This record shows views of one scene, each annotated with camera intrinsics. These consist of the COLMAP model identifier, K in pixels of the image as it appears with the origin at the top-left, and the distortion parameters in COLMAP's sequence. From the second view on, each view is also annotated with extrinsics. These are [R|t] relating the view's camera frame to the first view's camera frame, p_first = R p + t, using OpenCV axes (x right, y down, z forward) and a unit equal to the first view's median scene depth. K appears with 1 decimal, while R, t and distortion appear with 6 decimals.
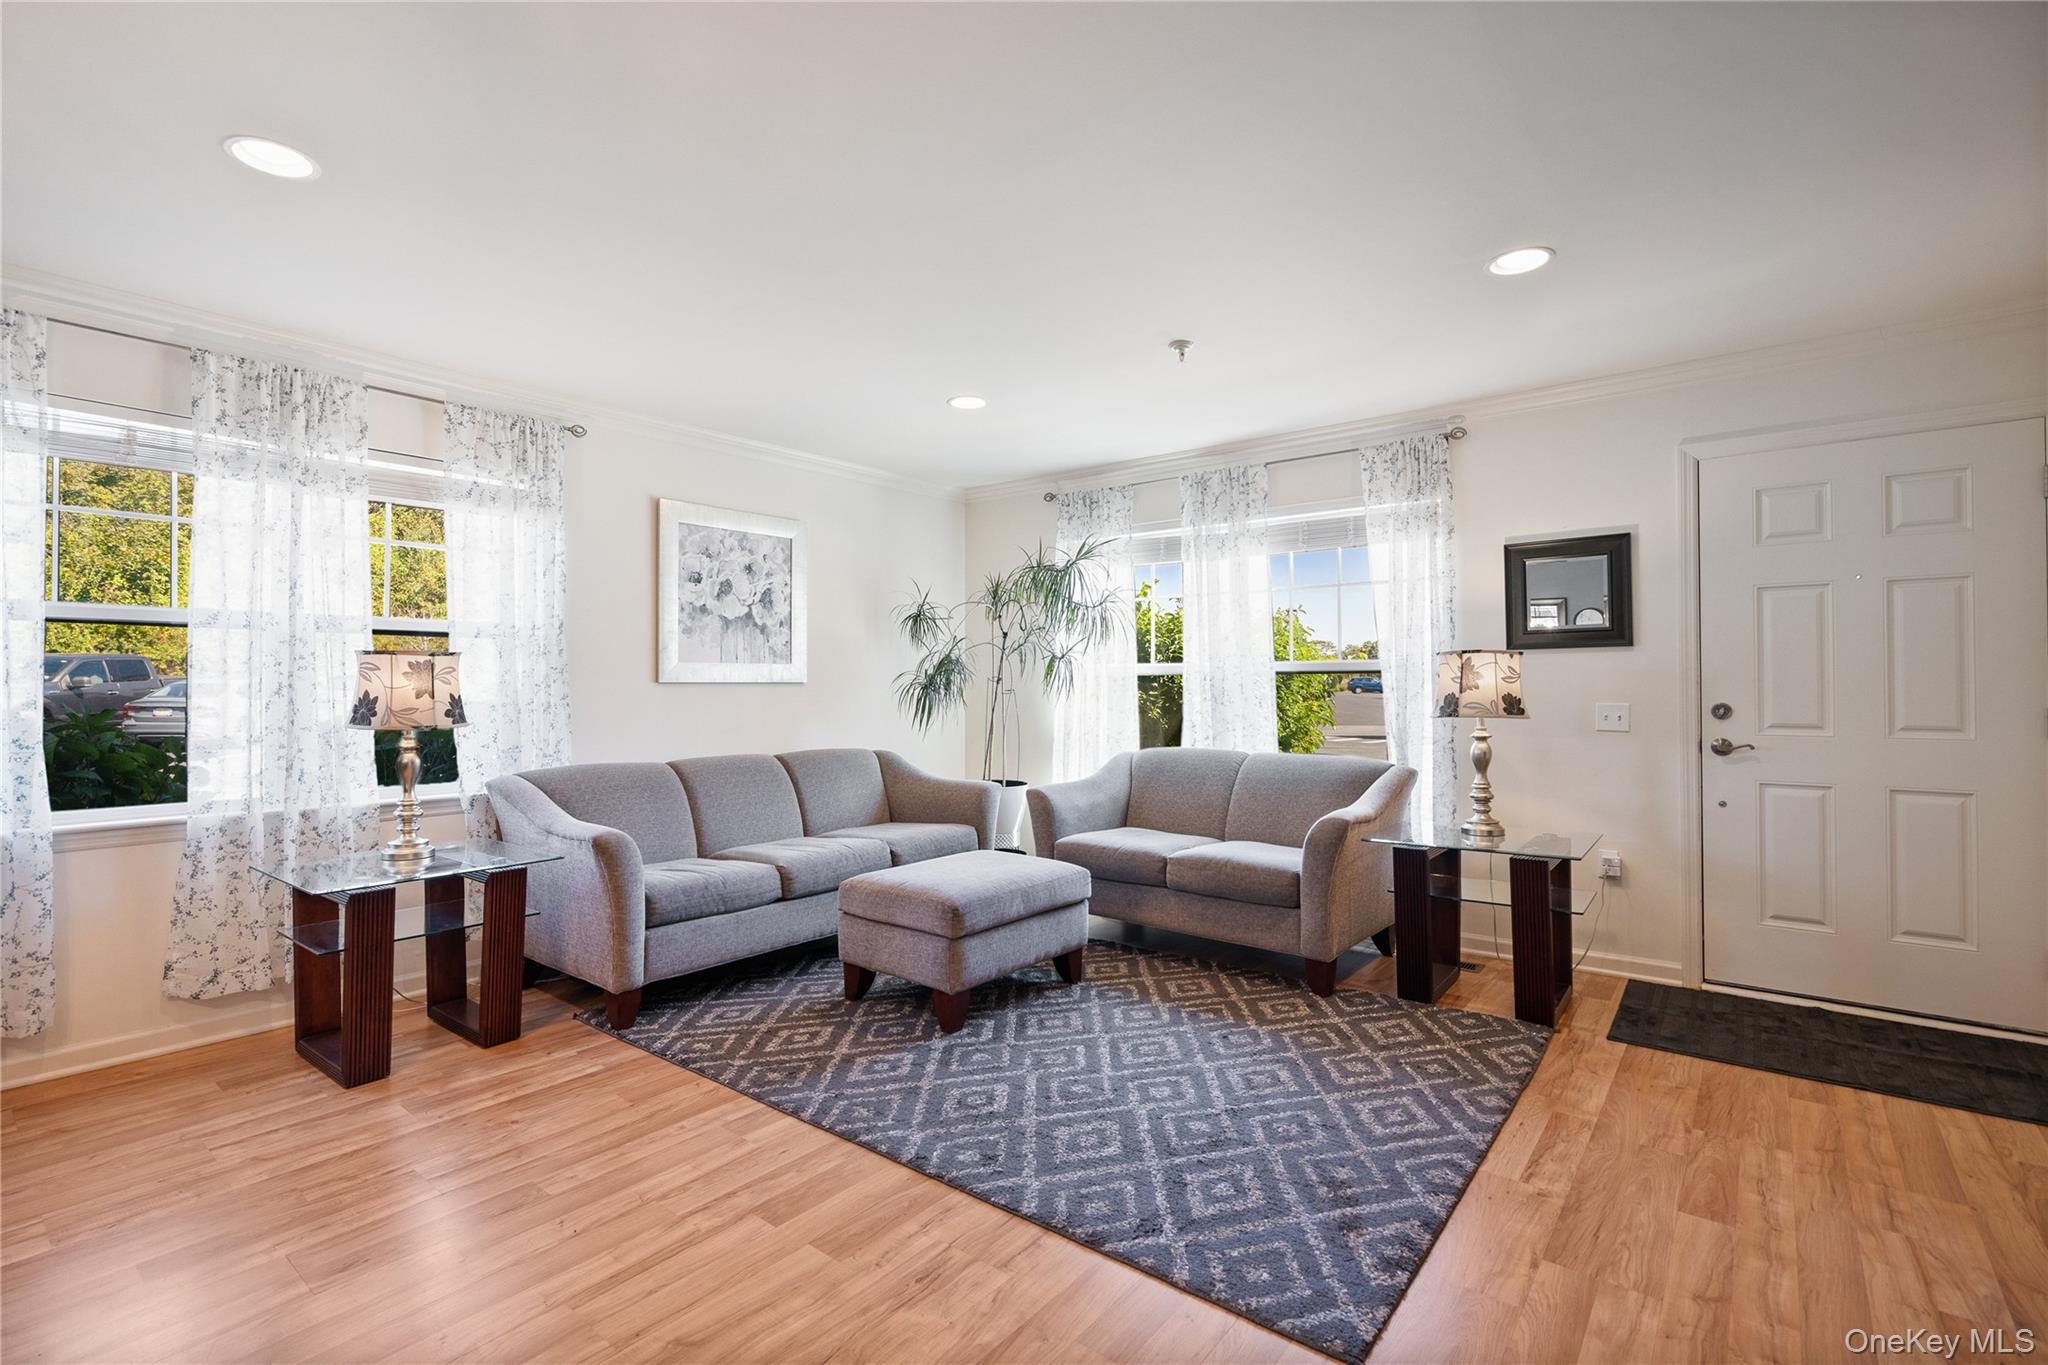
lens RADIAL K [[931.8, 0, 1007.6], [0, 931.8, 676.3], [0, 0, 1]] dist [-0.004405, 0.001046]
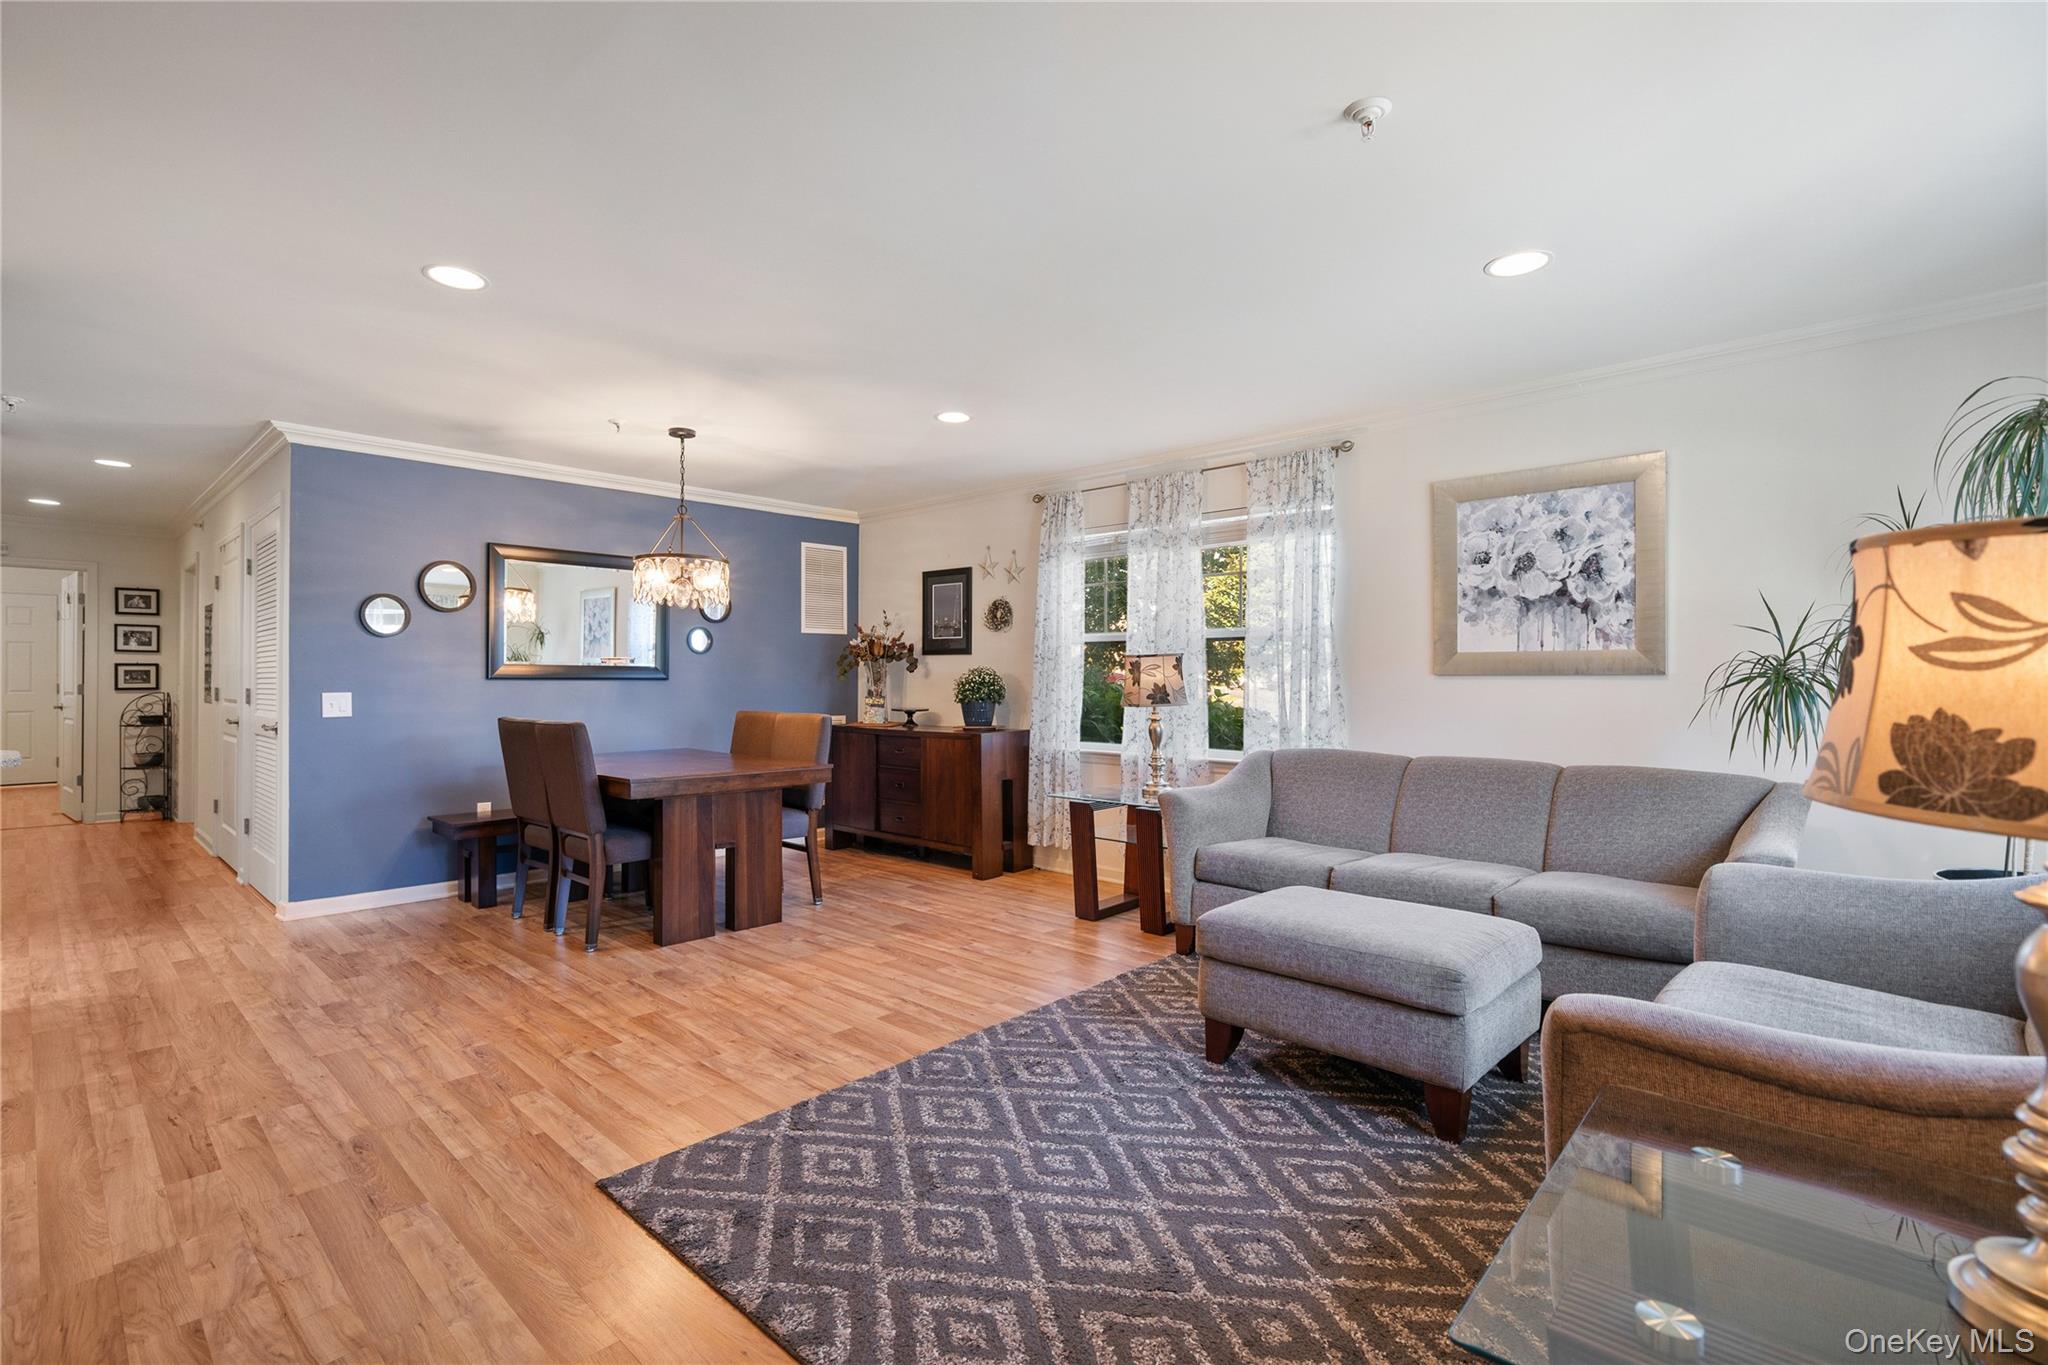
lens RADIAL K [[940.5, 0, 1006.8], [0, 940.5, 678.9], [0, 0, 1]] dist [-0.010198, 0.004807]
pose [[-0.070665, 0.002866, -0.997496, 0.805869], [0.008546, 0.999961, 0.002267, 0.006192], [0.997463, -0.008364, -0.070687, 0.809925]]
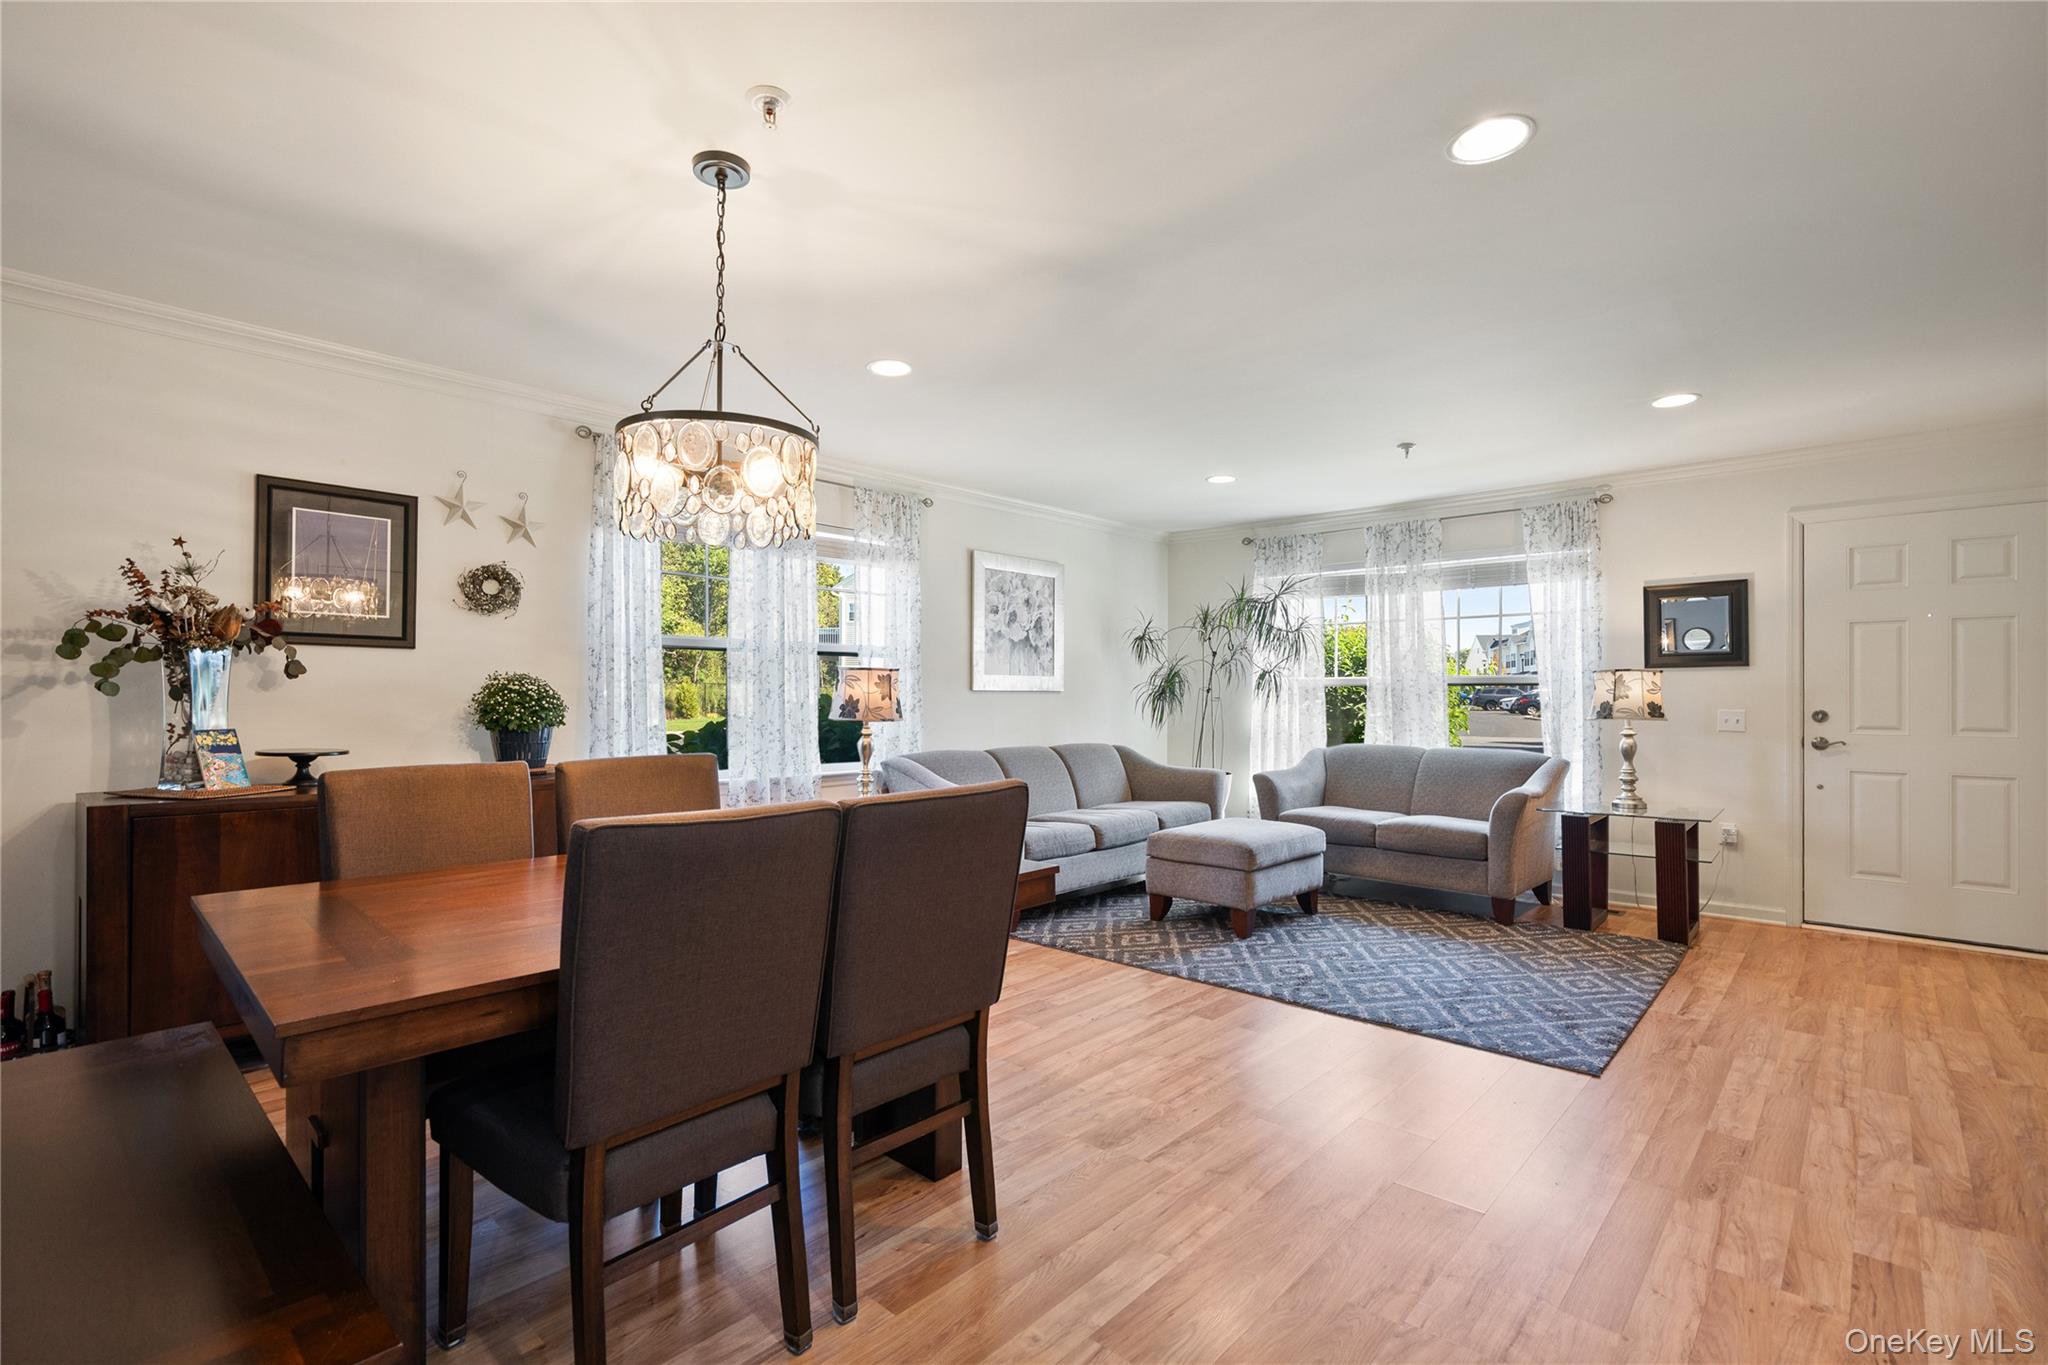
lens RADIAL K [[930.1, 0, 1017.6], [0, 930.1, 693.1], [0, 0, 1]] dist [-0.000237, 0.000913]
pose [[0.998190, 0.005279, -0.059900, -0.300781], [-0.004815, 0.999957, 0.007901, -0.000090], [0.059939, -0.007599, 0.998173, -0.401228]]
